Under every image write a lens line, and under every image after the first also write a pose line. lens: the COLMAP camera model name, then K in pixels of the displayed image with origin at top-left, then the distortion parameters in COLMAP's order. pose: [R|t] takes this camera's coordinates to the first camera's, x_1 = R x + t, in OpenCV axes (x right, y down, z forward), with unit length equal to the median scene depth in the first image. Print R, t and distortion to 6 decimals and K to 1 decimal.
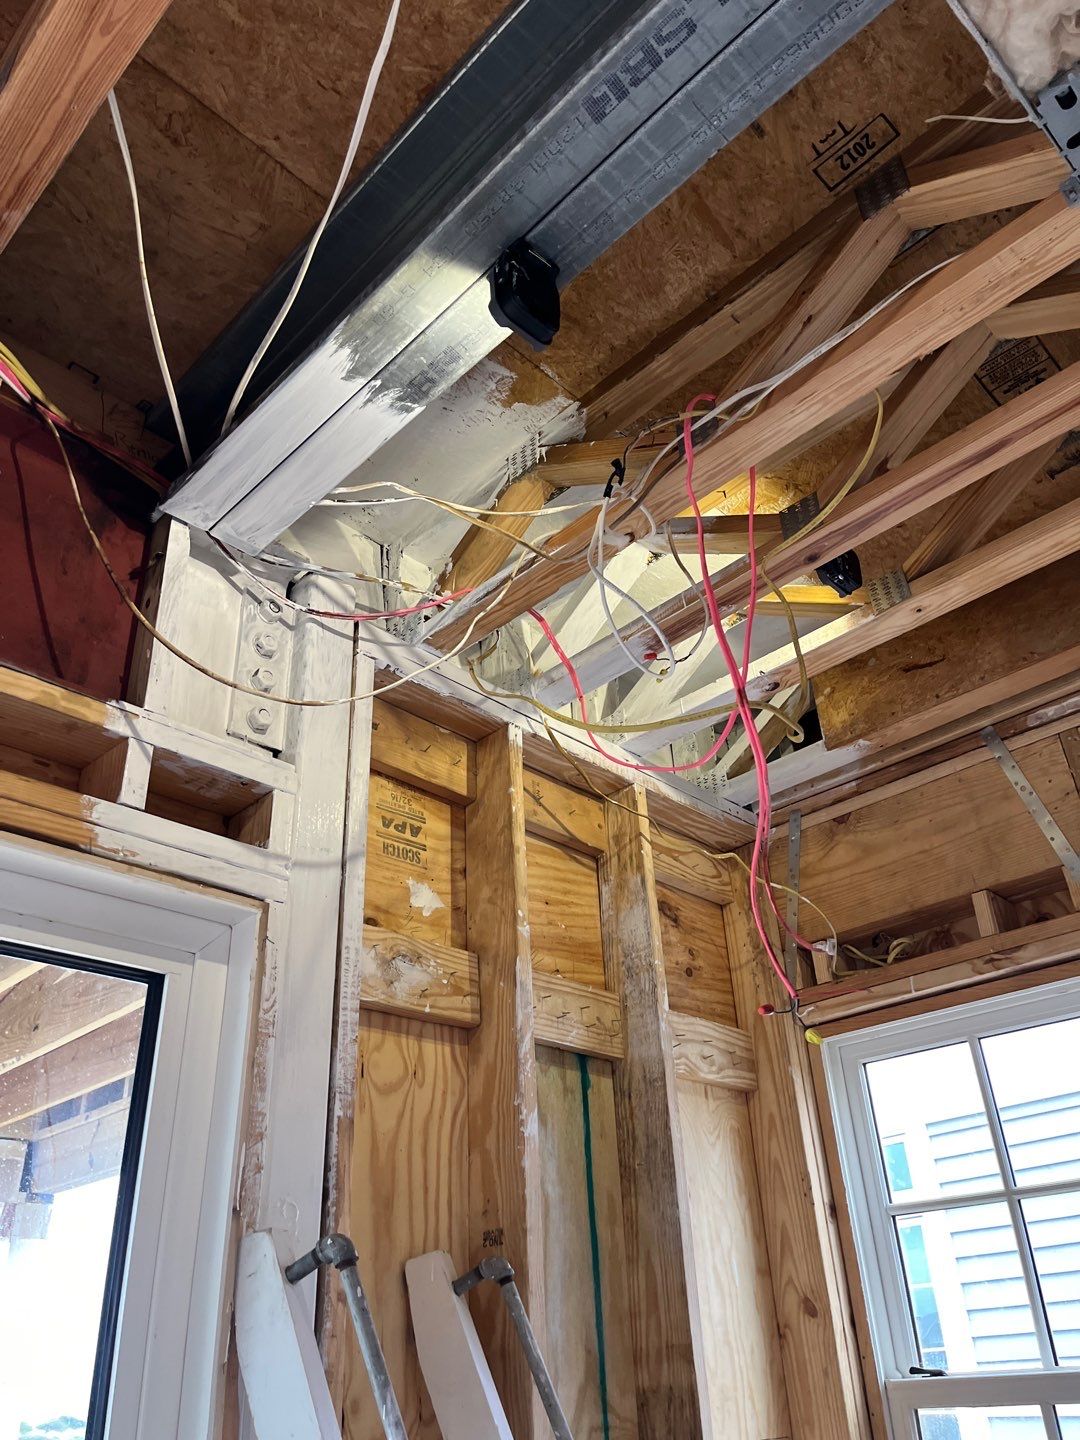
lens RADIAL K [[1084.7, 0, 537.4], [0, 1084.7, 725.1], [0, 0, 1]] dist [0.055504, -0.081015]
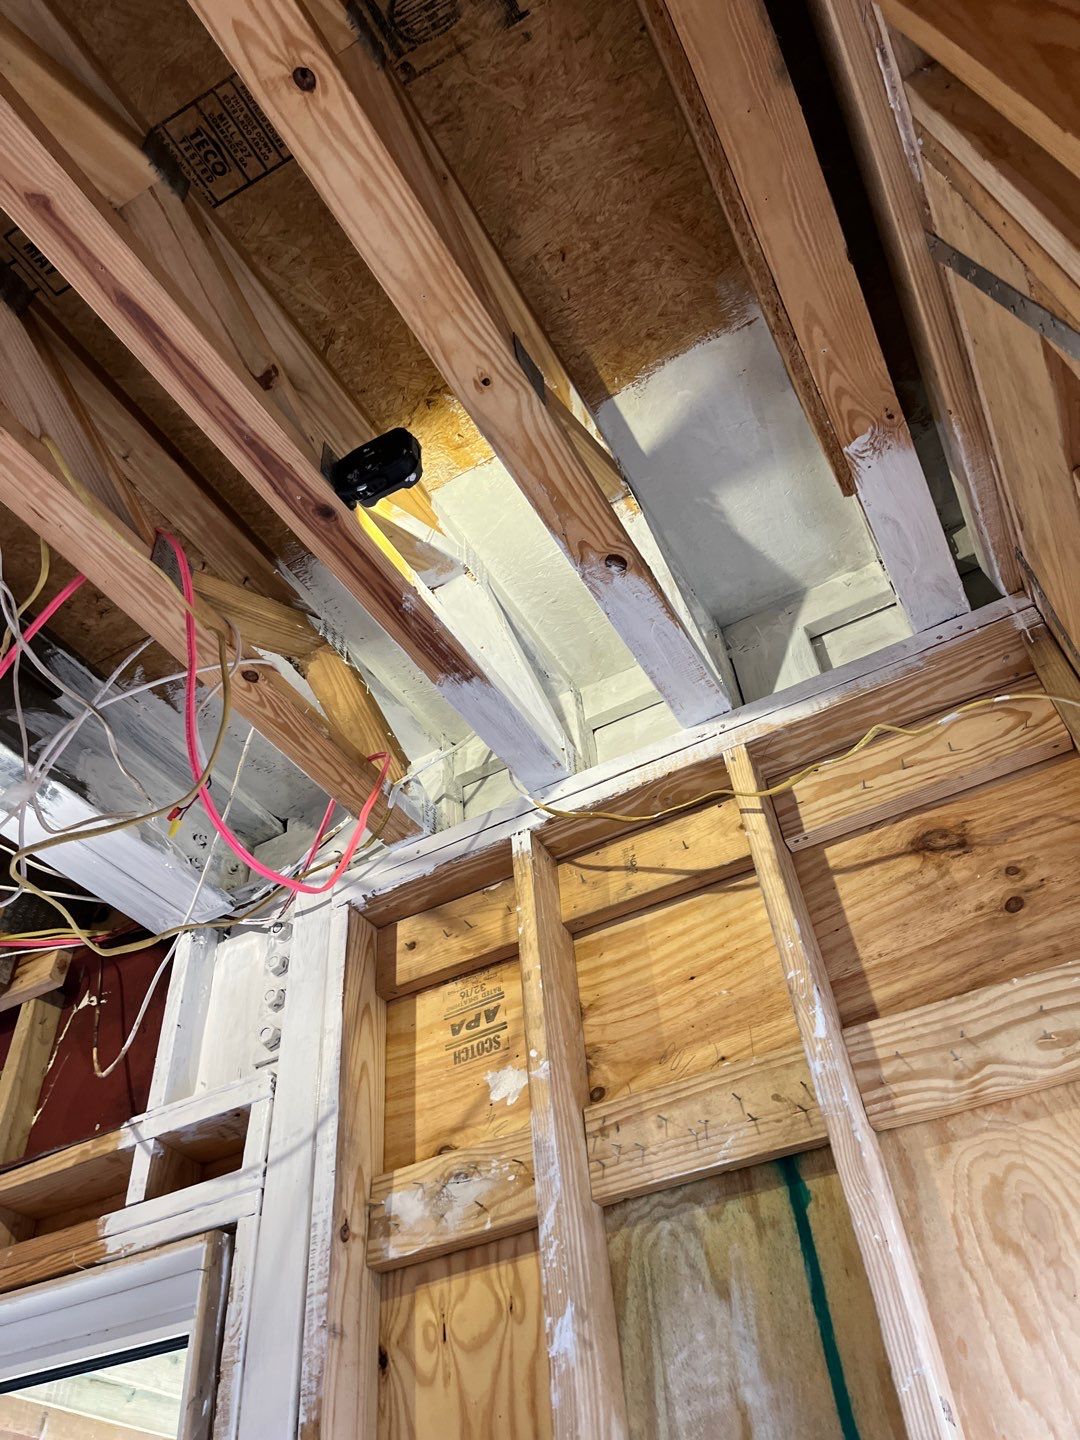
lens RADIAL K [[1084.7, 0, 529.5], [0, 1084.7, 711.3], [0, 0, 1]] dist [0.055504, -0.081015]
pose [[0.273865, -0.663624, -0.696133, 0.709585], [0.541399, 0.704607, -0.458712, 0.364889], [0.794912, -0.251260, 0.552253, 0.631862]]
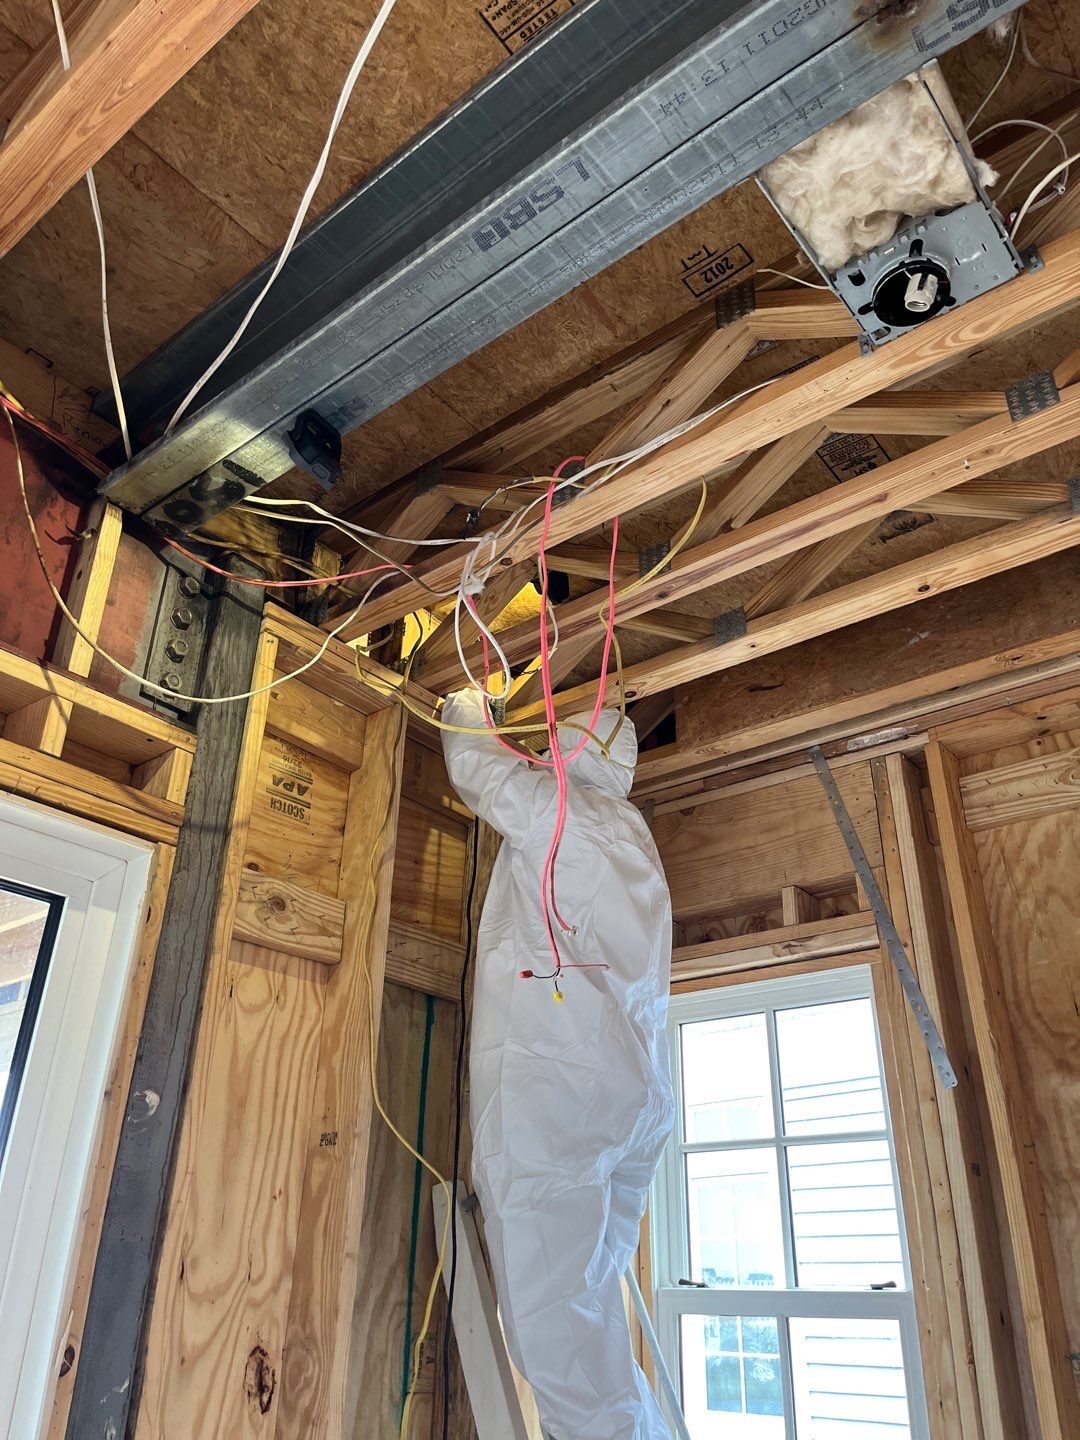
lens RADIAL K [[1084.7, 0, 539.8], [0, 1084.7, 721.9], [0, 0, 1]] dist [0.055504, -0.081015]
pose [[0.992638, 0.102797, 0.064058, 0.057955], [-0.105509, 0.993594, 0.040492, -0.048911], [-0.059486, -0.046953, 0.997124, -0.159930]]
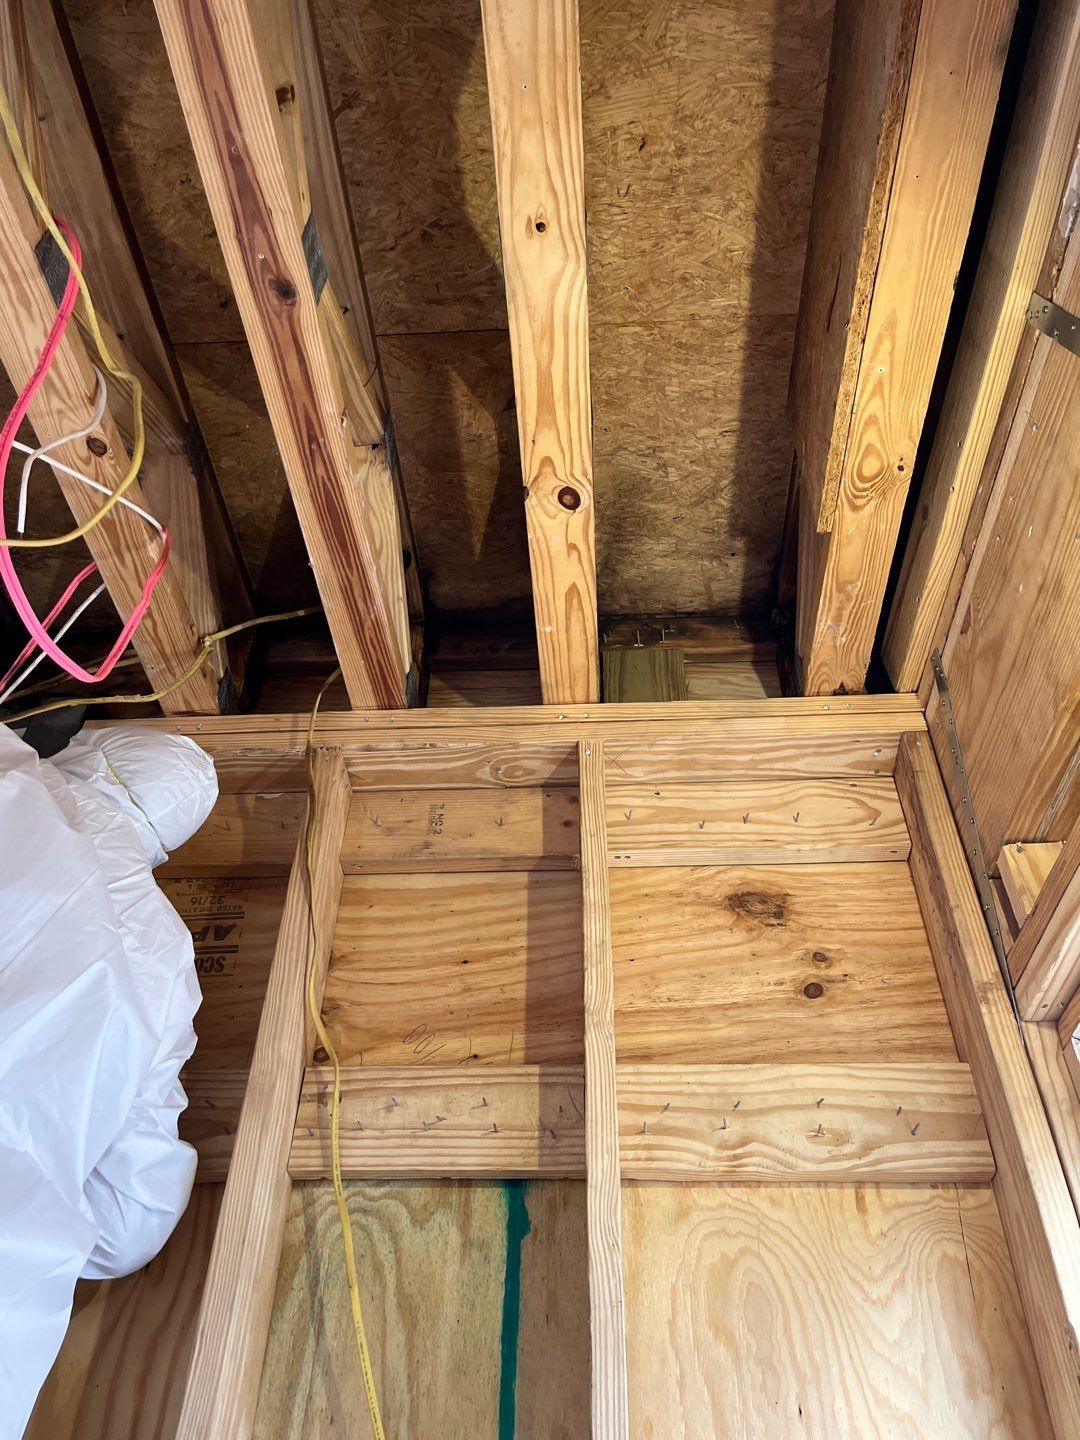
lens RADIAL K [[1084.7, 0, 531.4], [0, 1084.7, 731.8], [0, 0, 1]] dist [0.055504, -0.081015]
pose [[0.655430, -0.467121, -0.593473, 0.576633], [0.346779, 0.884193, -0.312964, 0.302821], [0.670937, -0.000678, 0.741514, 0.611423]]
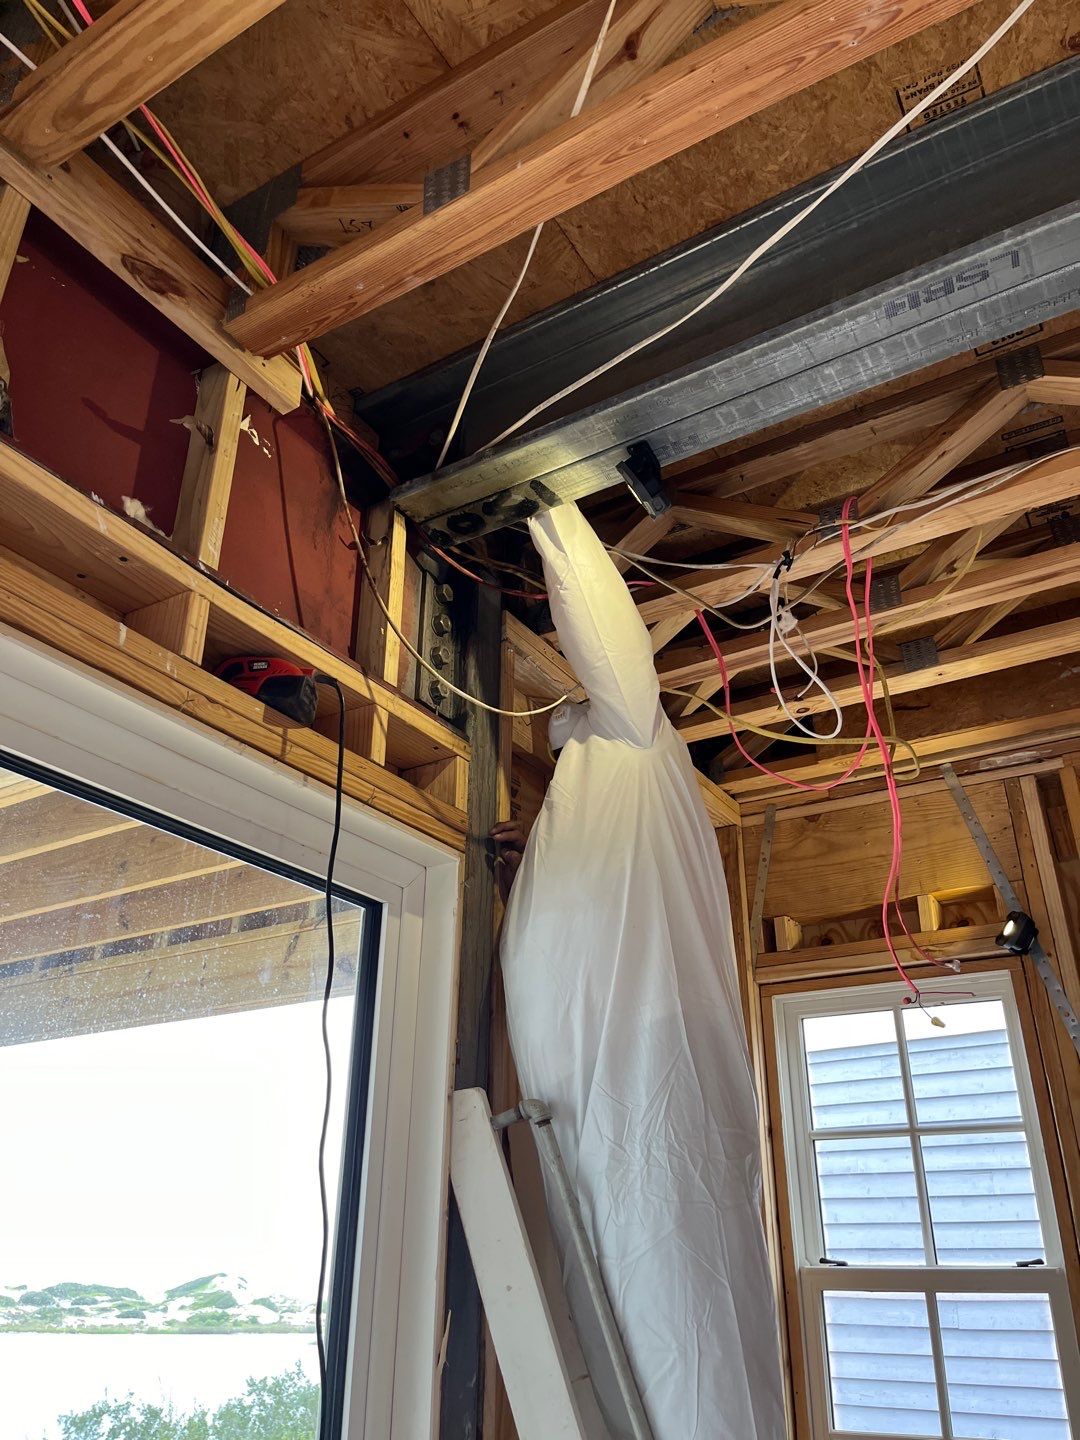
lens RADIAL K [[1084.7, 0, 553.1], [0, 1084.7, 721.3], [0, 0, 1]] dist [0.055504, -0.081015]
pose [[0.971952, 0.145133, 0.185055, -0.316144], [-0.157077, 0.986242, 0.051521, -0.048412], [-0.175032, -0.079144, 0.981377, -0.158100]]
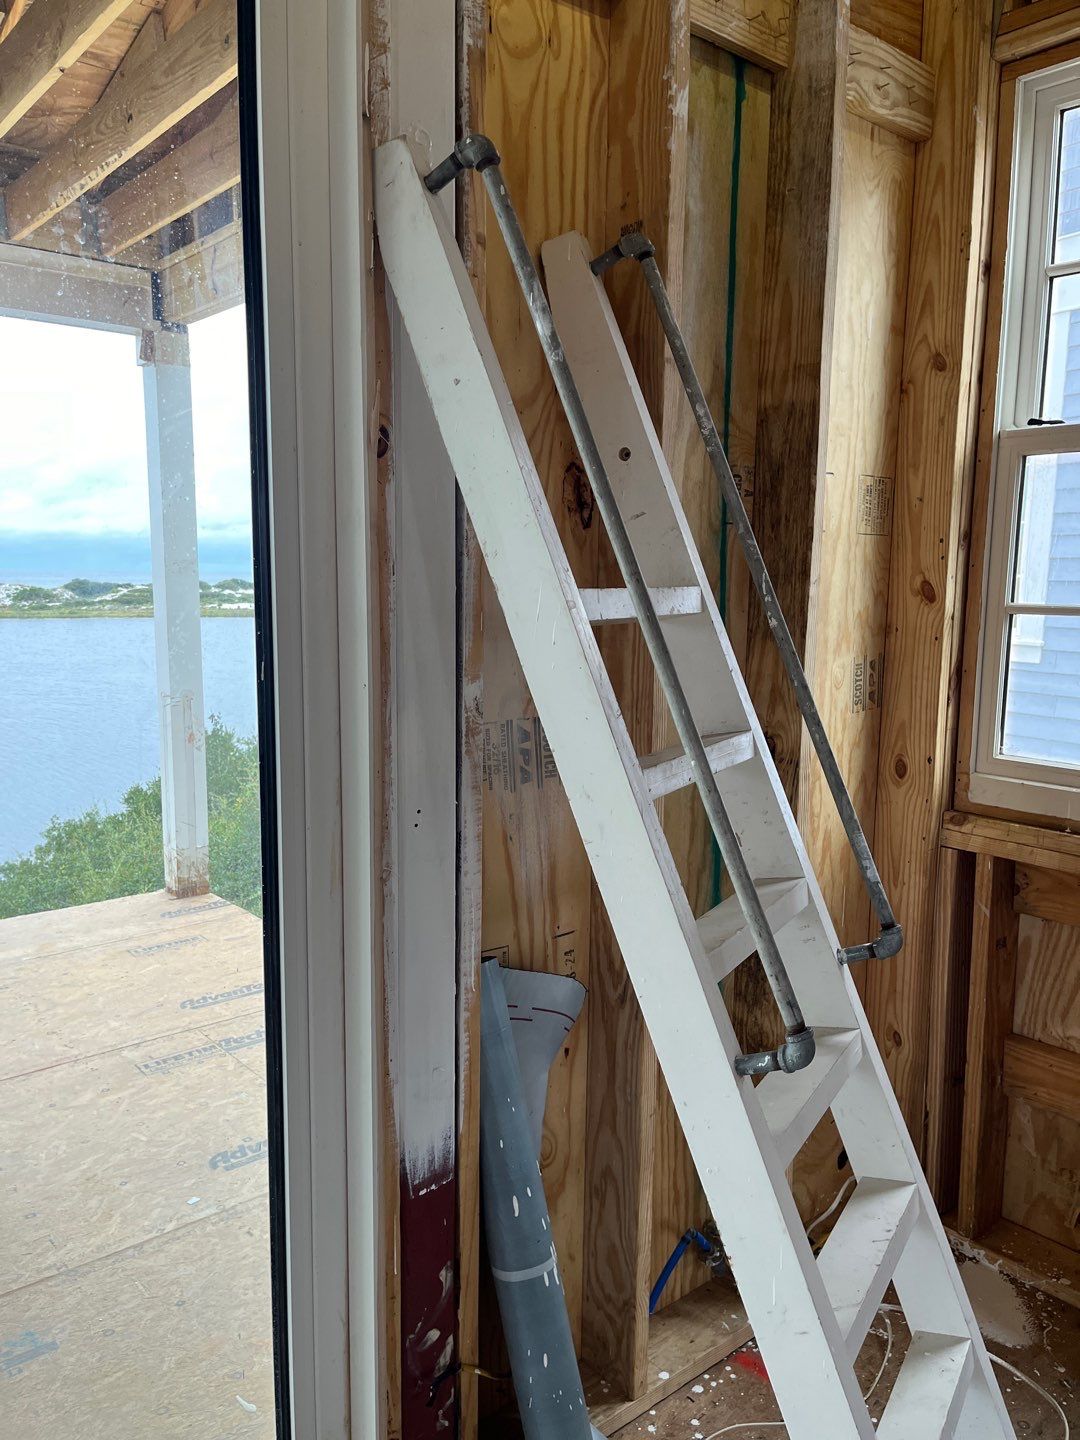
lens RADIAL K [[1084.7, 0, 525.8], [0, 1084.7, 742.1], [0, 0, 1]] dist [0.055504, -0.081015]
pose [[0.994215, 0.064052, -0.086216, -0.019163], [0.006234, 0.766953, 0.641674, 0.177535], [0.107224, -0.638499, 0.762117, -0.019364]]
